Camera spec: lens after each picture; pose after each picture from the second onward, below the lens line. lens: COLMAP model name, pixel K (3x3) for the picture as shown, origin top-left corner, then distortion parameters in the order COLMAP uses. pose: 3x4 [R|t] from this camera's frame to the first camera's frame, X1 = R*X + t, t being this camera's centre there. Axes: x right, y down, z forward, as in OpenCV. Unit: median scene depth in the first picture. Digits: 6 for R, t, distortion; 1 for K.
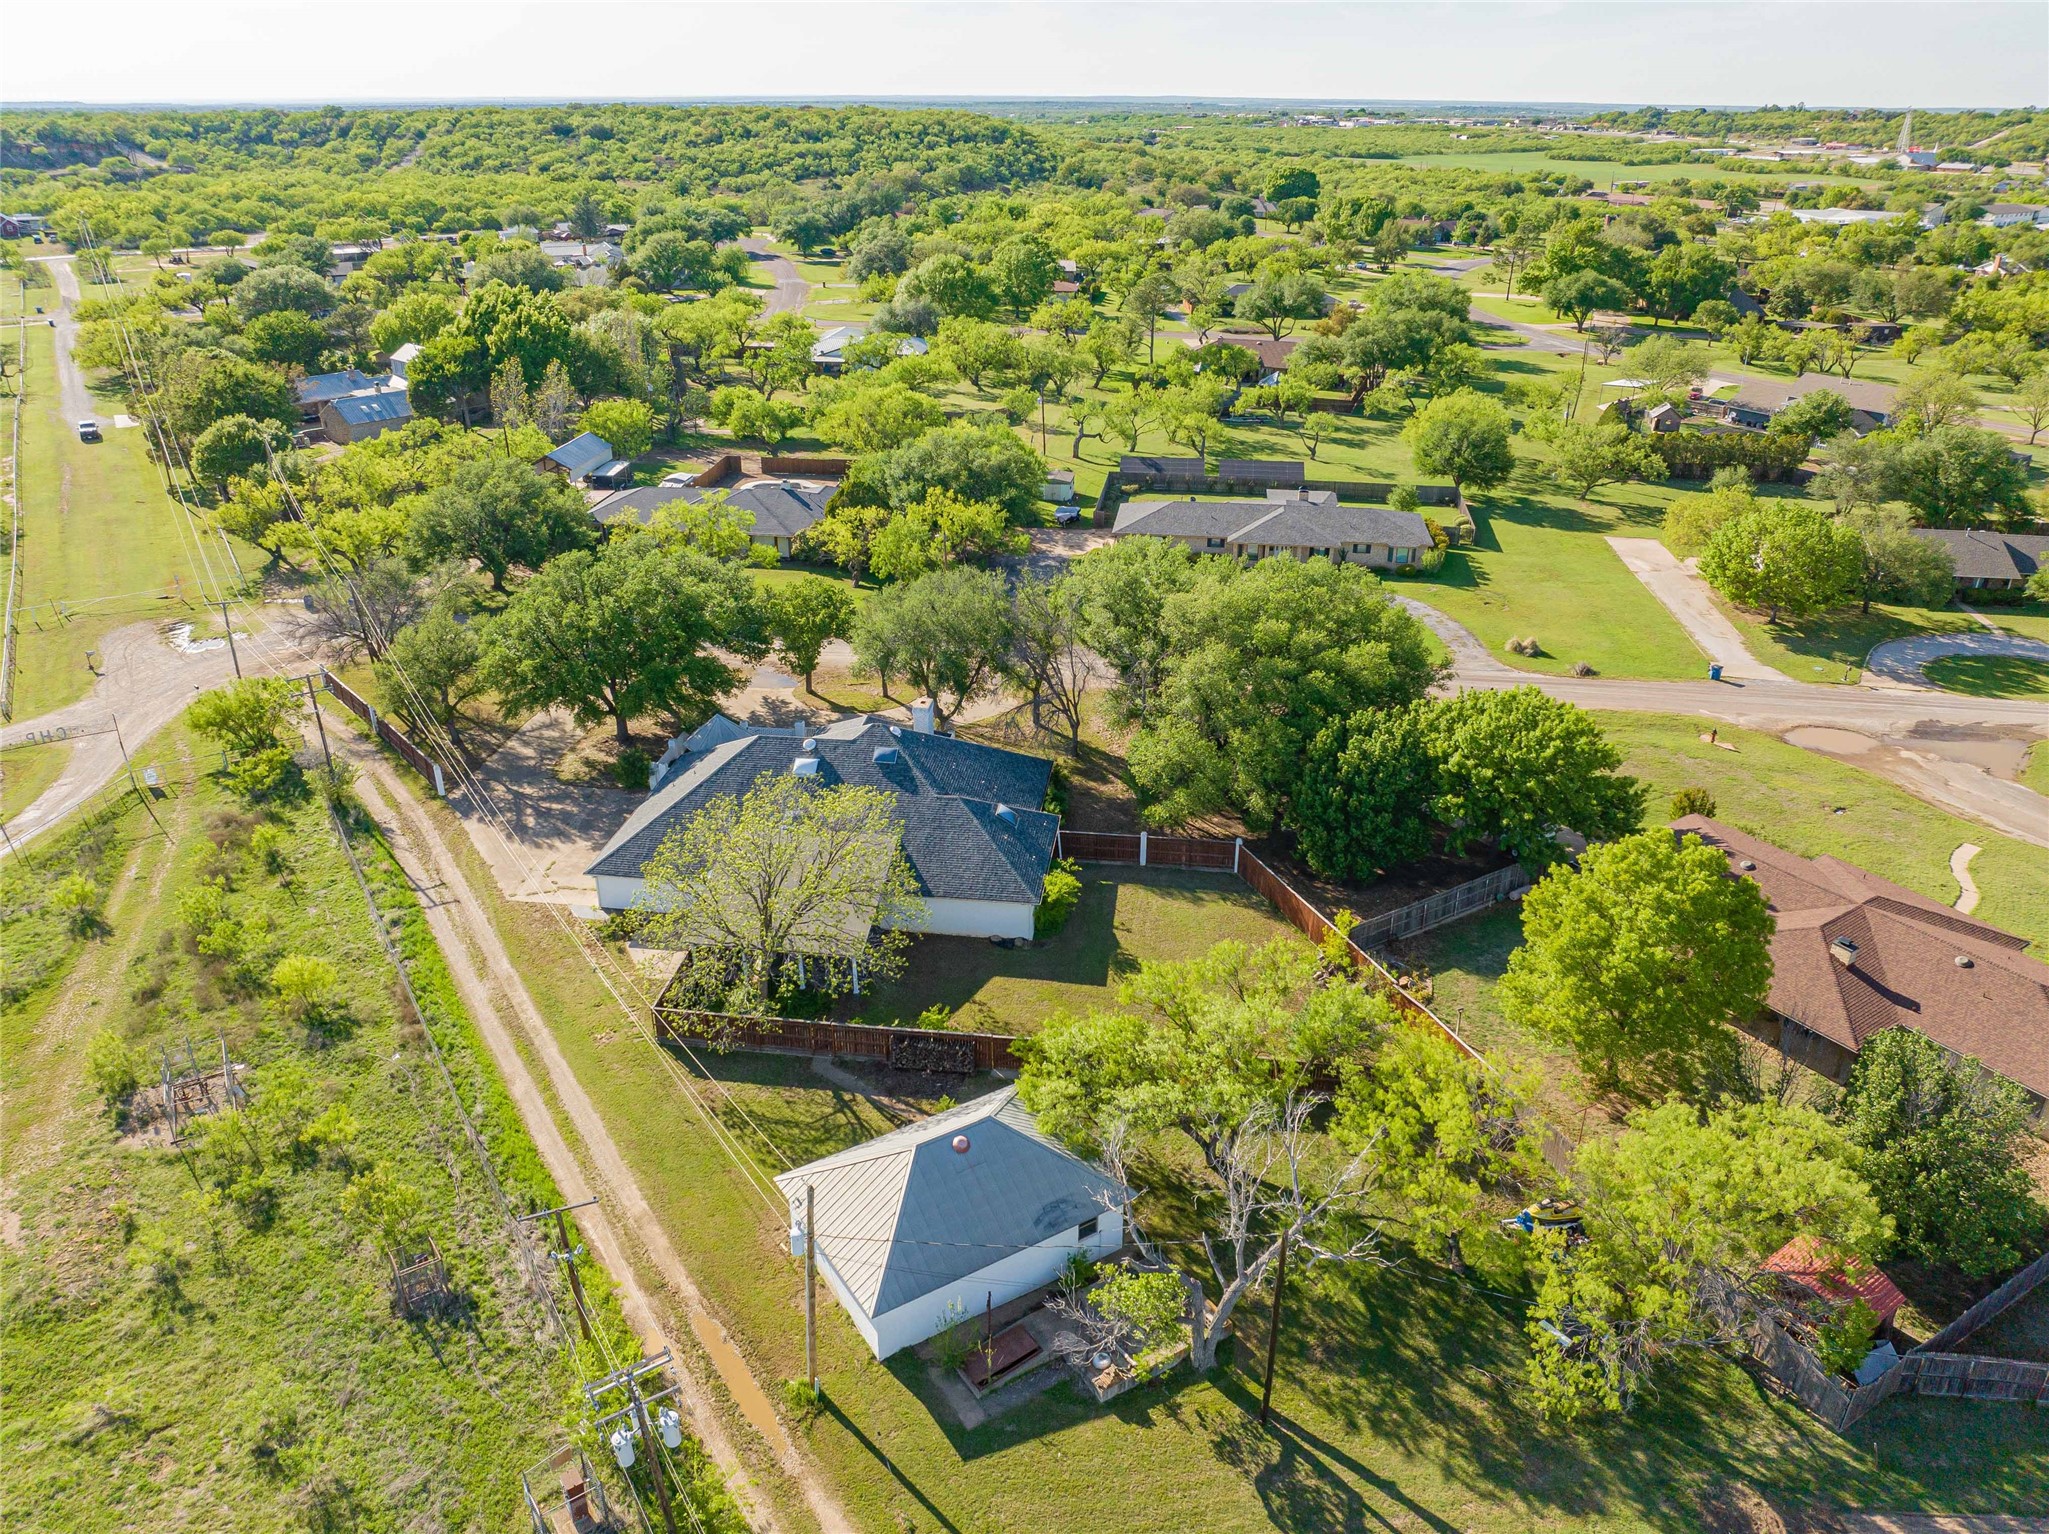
lens RADIAL K [[1442.6, 0, 1024.5], [0, 1442.6, 767.0], [0, 0, 1]] dist [-0.057136, 0.033292]
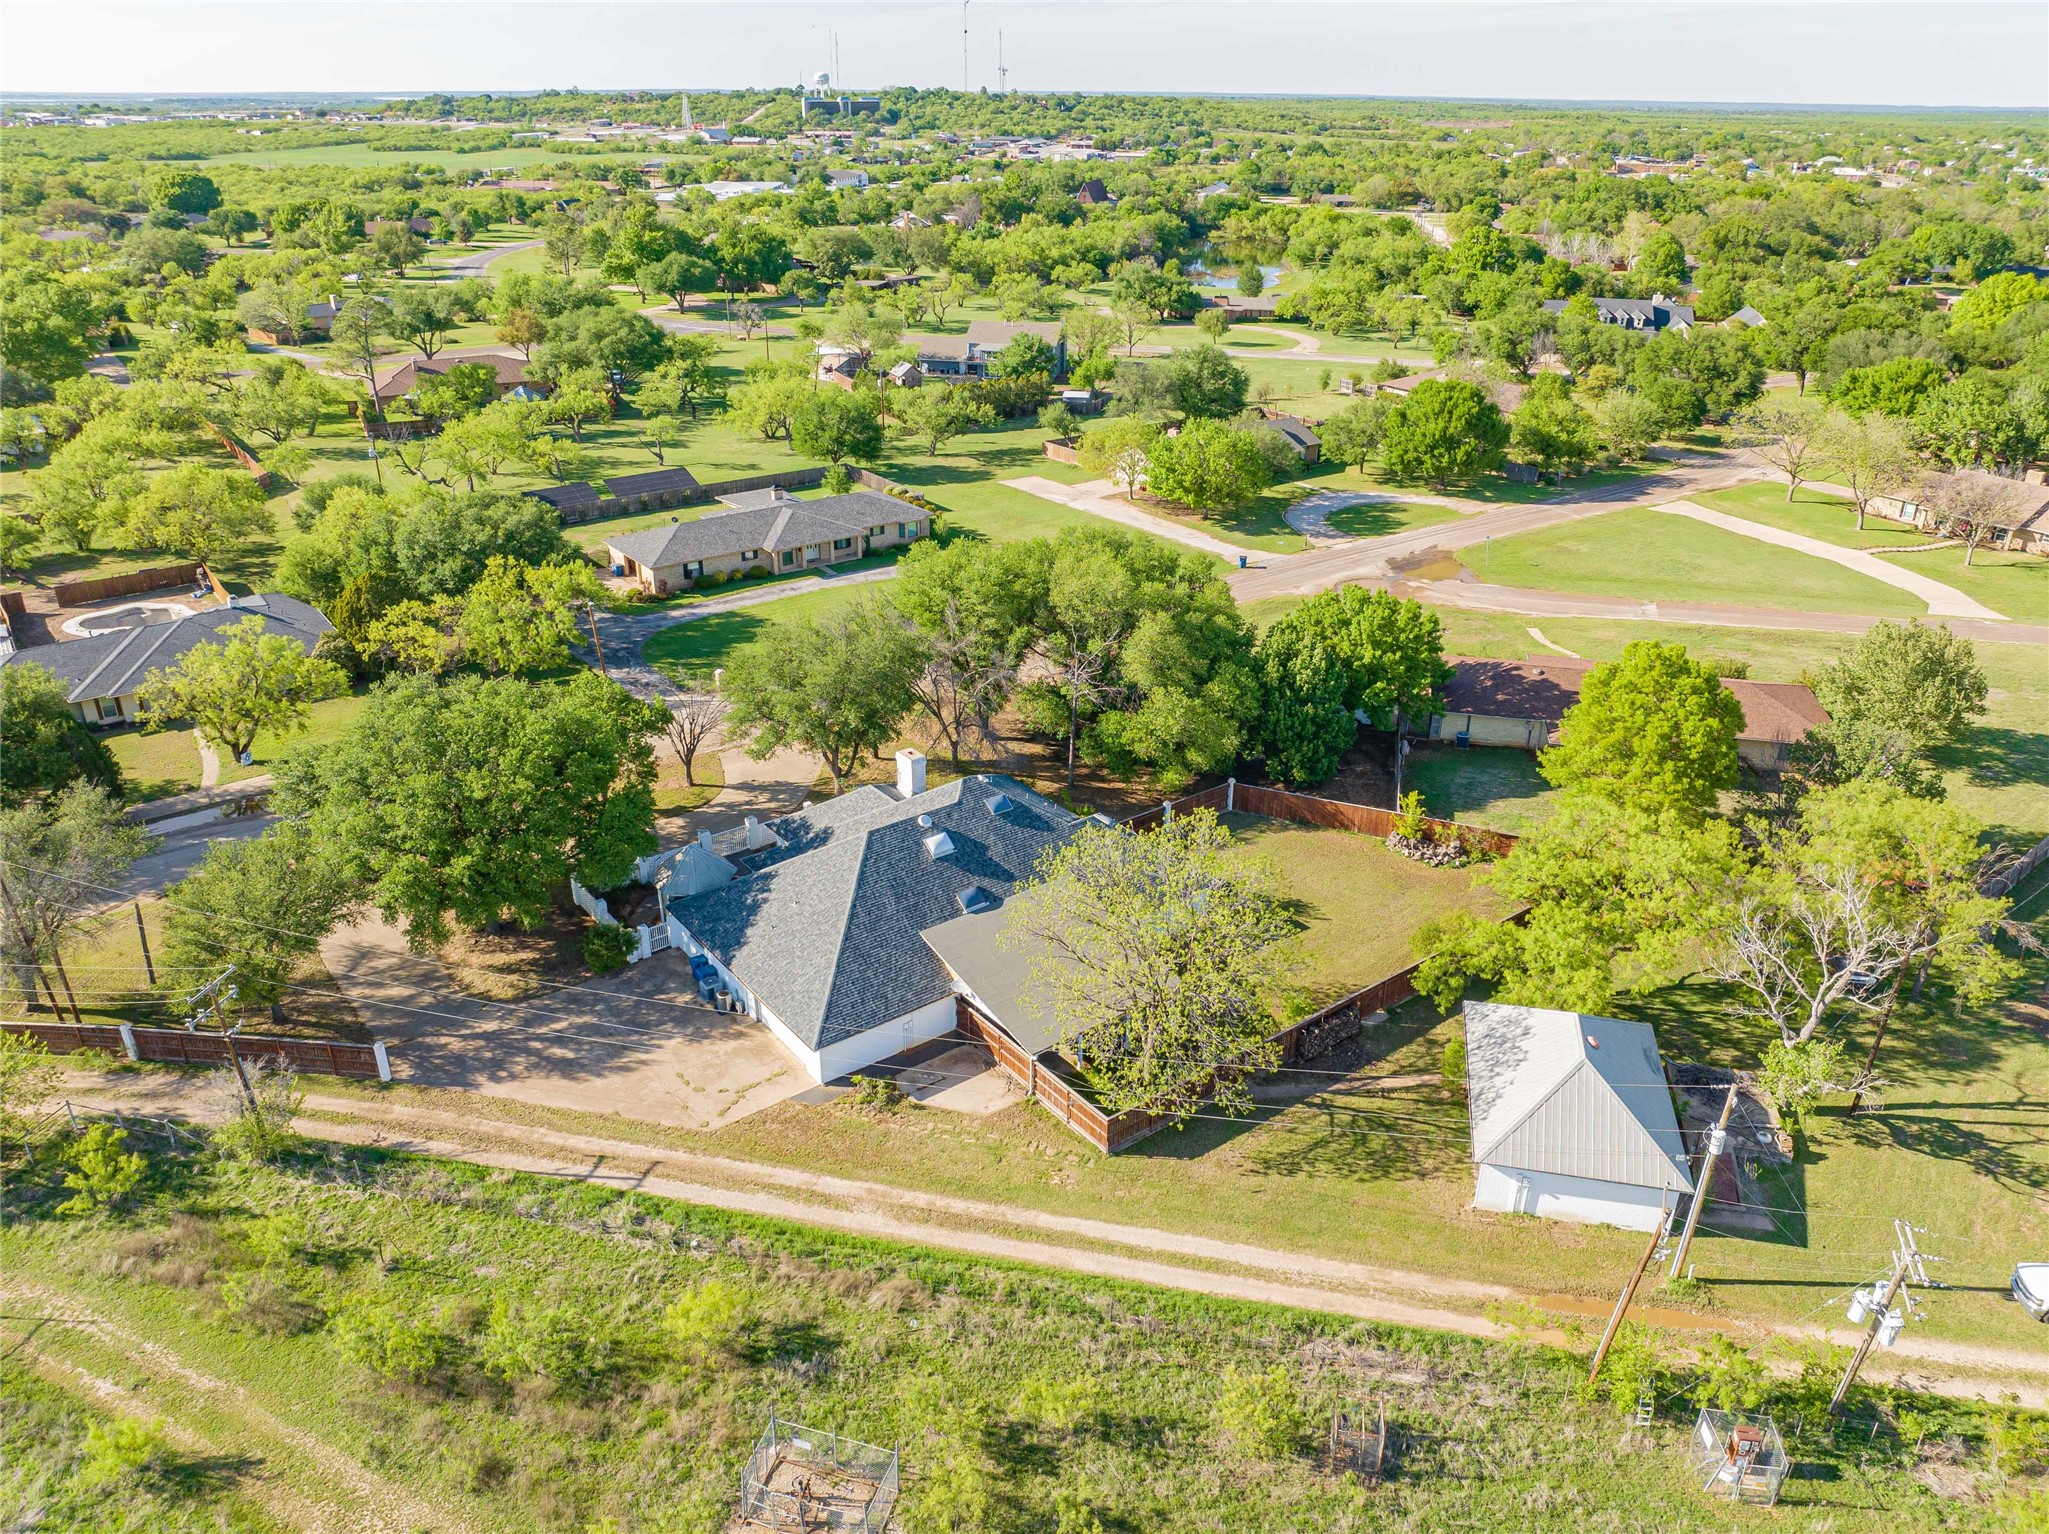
lens RADIAL K [[1442.6, 0, 1024.5], [0, 1442.6, 767.0], [0, 0, 1]] dist [-0.057136, 0.033292]
pose [[0.719344, -0.298665, 0.627172, -0.542671], [0.293854, 0.948926, 0.114847, -0.110817], [-0.629440, 0.101682, 0.770367, 0.211575]]
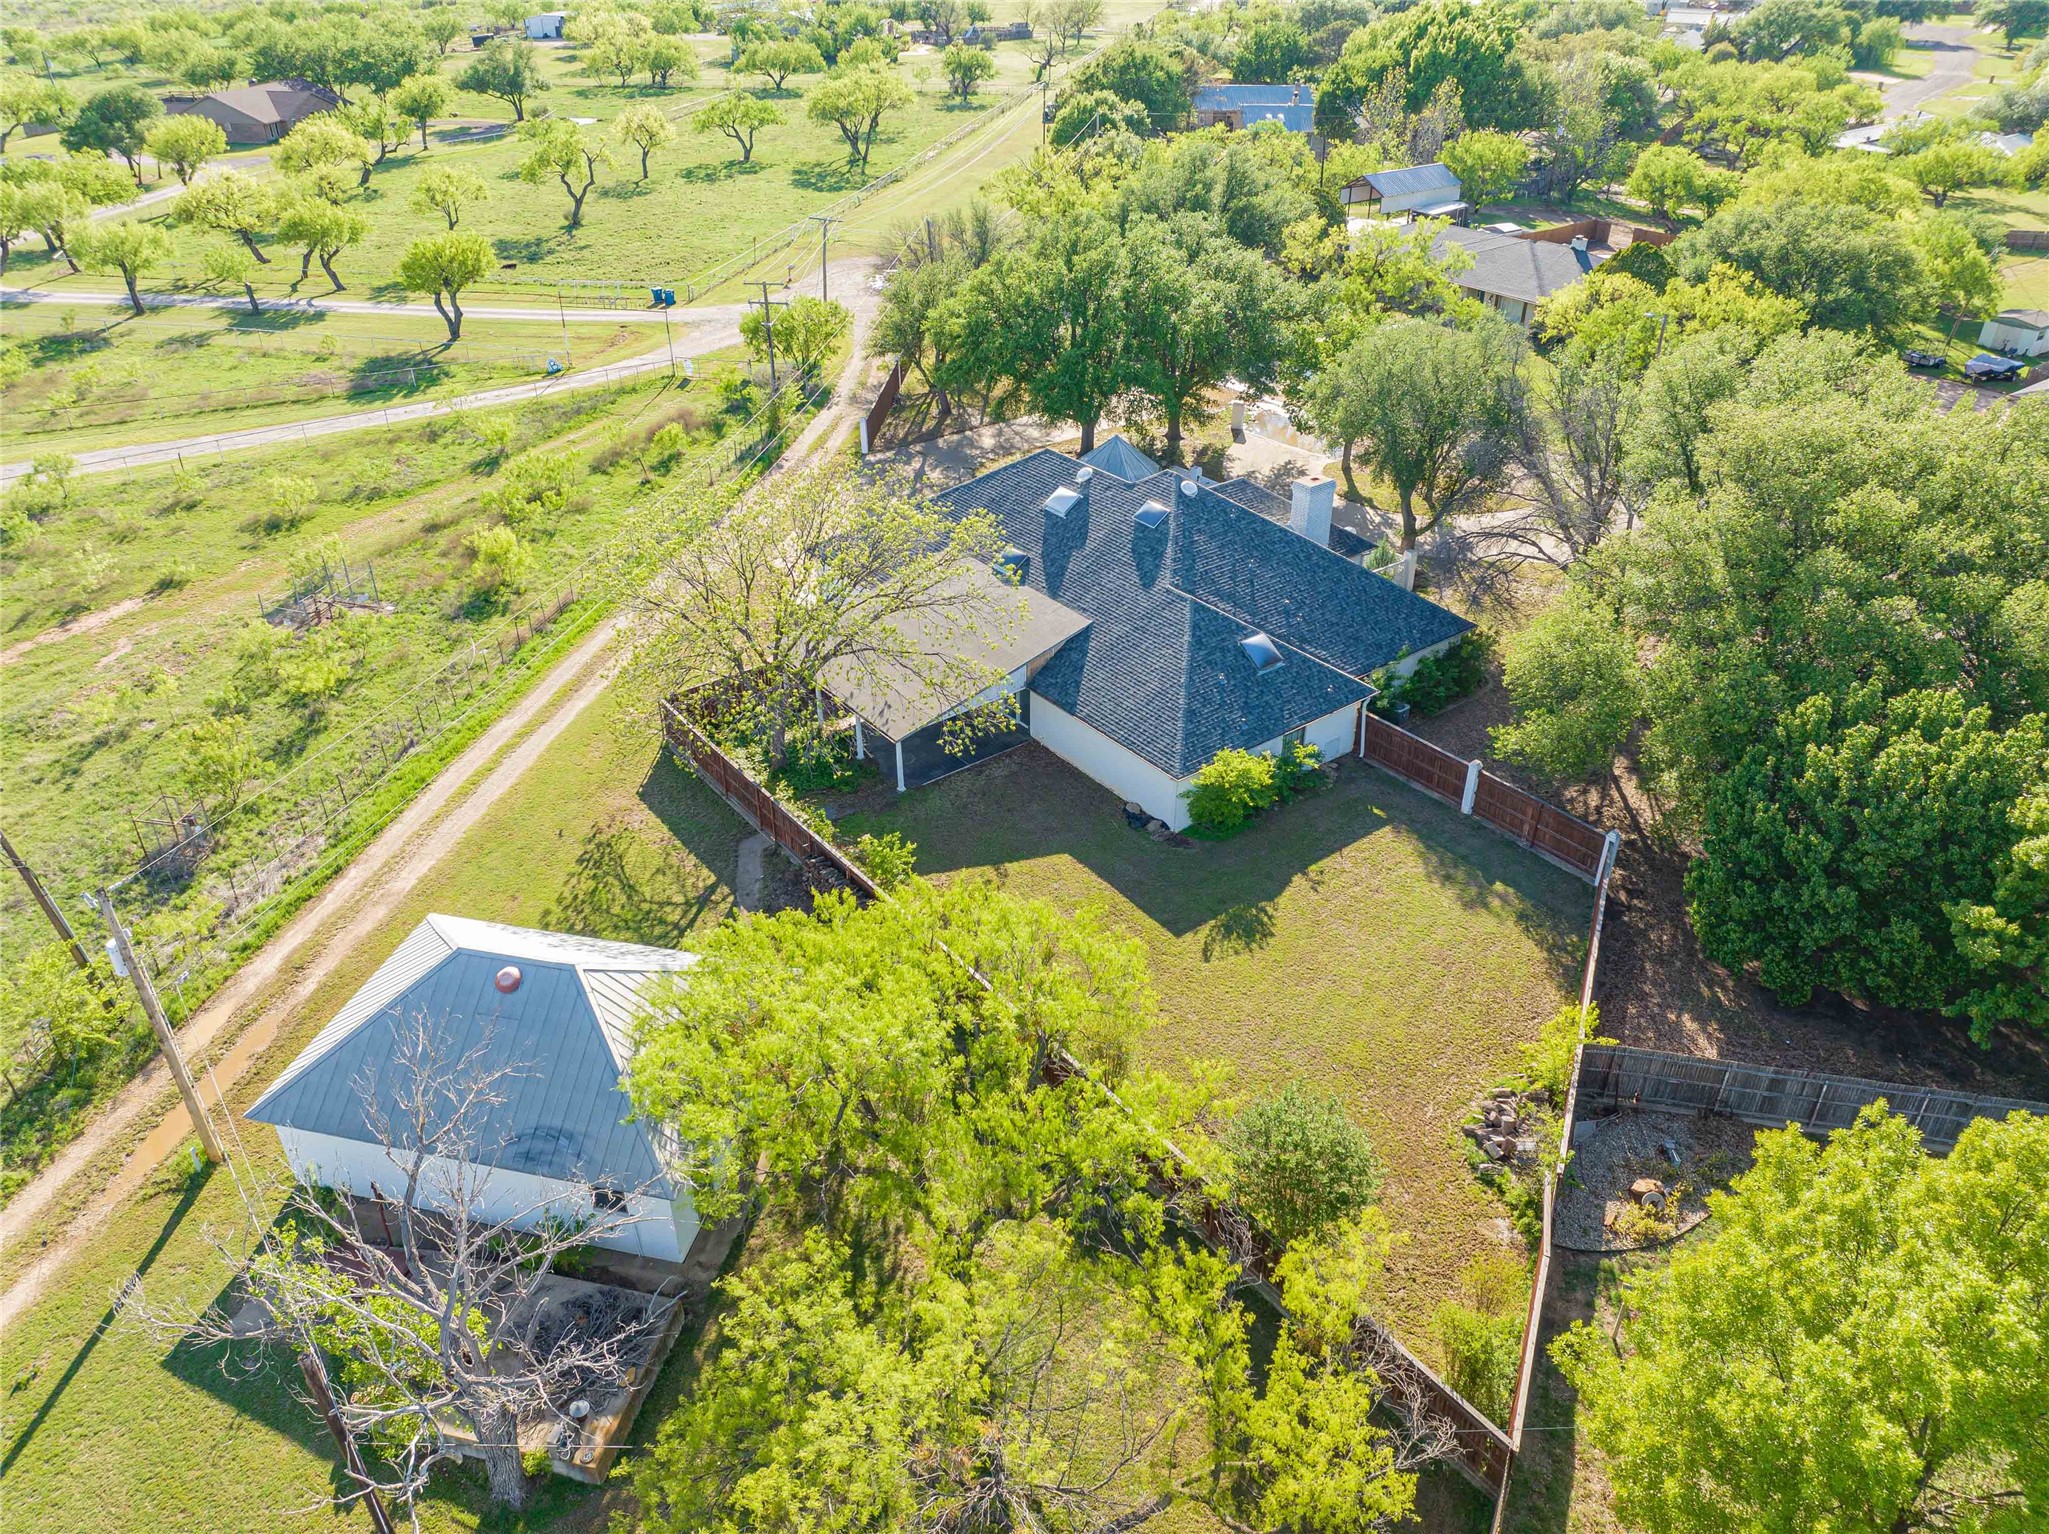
lens RADIAL K [[1442.6, 0, 1024.5], [0, 1442.6, 767.0], [0, 0, 1]] dist [-0.057136, 0.033292]
pose [[0.712189, 0.370953, -0.595970, 0.260616], [-0.301120, 0.928336, 0.217988, -0.022588], [0.634124, 0.024210, 0.772853, 0.351001]]
